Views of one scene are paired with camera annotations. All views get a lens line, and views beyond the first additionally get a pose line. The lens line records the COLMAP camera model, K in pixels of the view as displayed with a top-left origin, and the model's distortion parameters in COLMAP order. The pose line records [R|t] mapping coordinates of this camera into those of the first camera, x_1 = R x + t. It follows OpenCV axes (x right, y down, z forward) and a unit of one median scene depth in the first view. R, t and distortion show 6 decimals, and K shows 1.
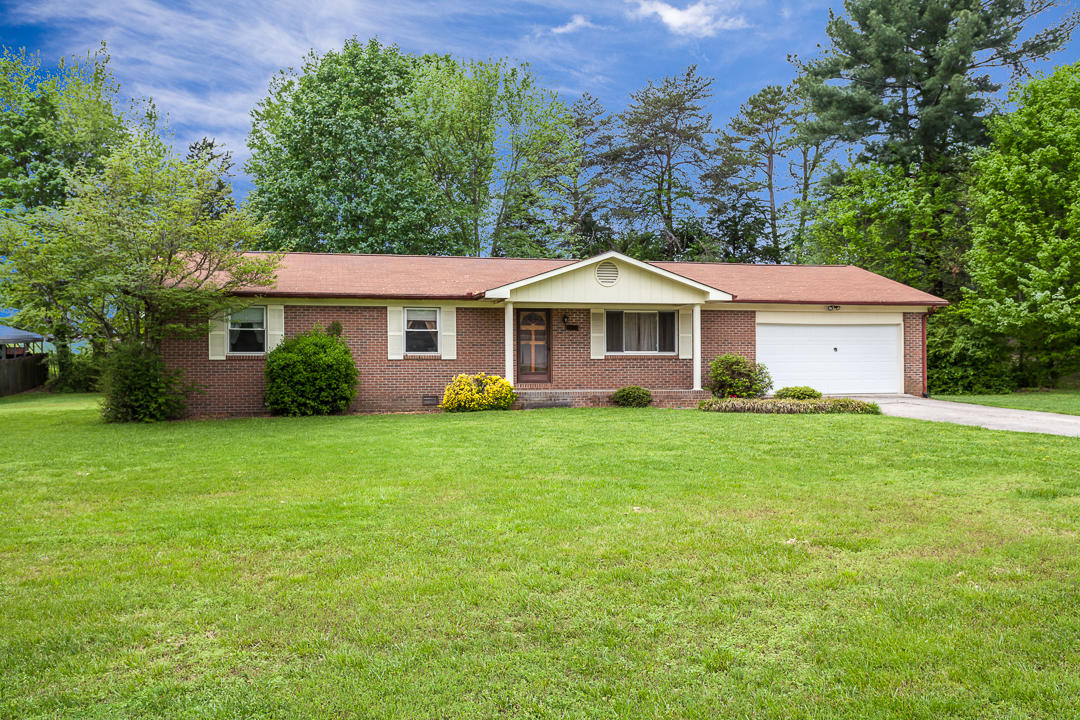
lens RADIAL K [[898.5, 0, 542.5], [0, 898.5, 365.1], [0, 0, 1]] dist [0.018966, -0.001167]
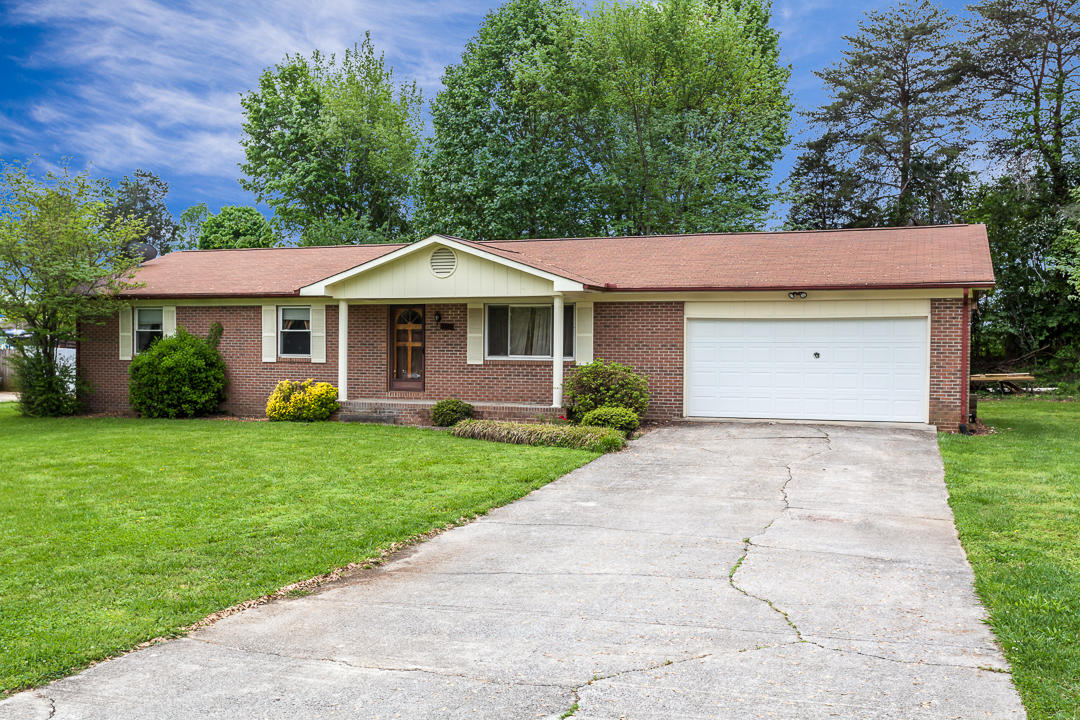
lens RADIAL K [[1091.6, 0, 537.6], [0, 1091.6, 355.9], [0, 0, 1]] dist [-0.002009, 0.000000]
pose [[0.824470, 0.012124, -0.565775, 0.663404], [-0.009978, 0.999927, 0.006886, -0.021745], [0.565817, -0.000032, 0.824531, 0.207416]]
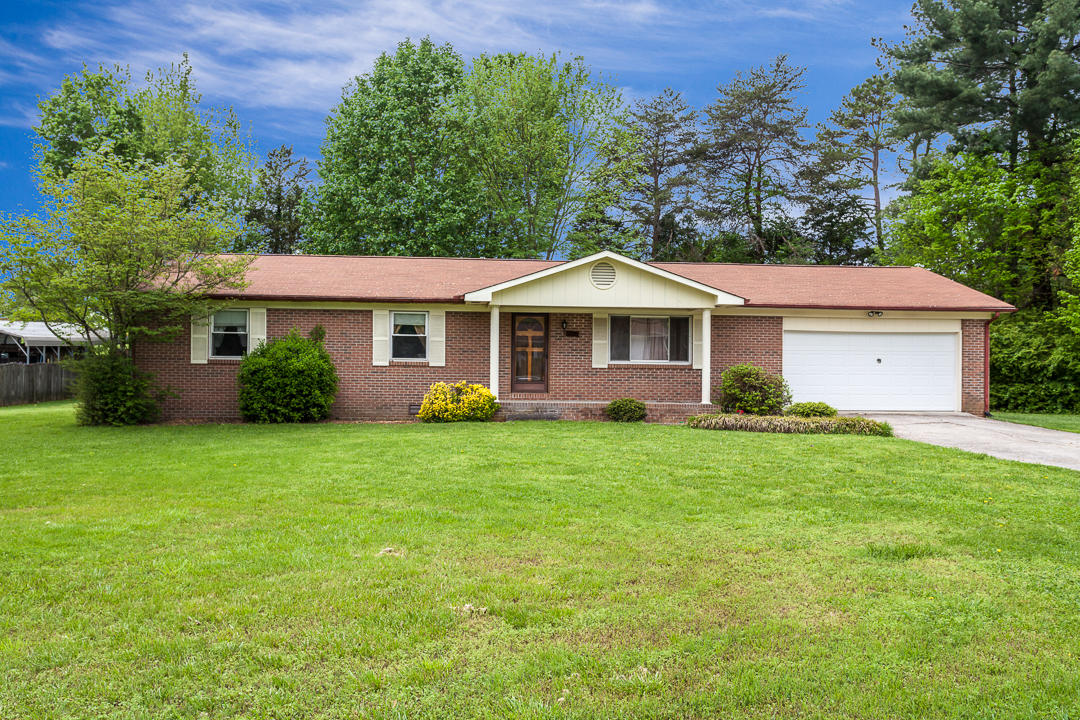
lens RADIAL K [[907.8, 0, 540.0], [0, 907.8, 360.5], [0, 0, 1]] dist [0.005328, 0.002116]
pose [[0.988454, 0.012079, -0.151042, 0.139258], [-0.013904, 0.999843, -0.011026, -0.003127], [0.150885, 0.012999, 0.988466, 0.068996]]
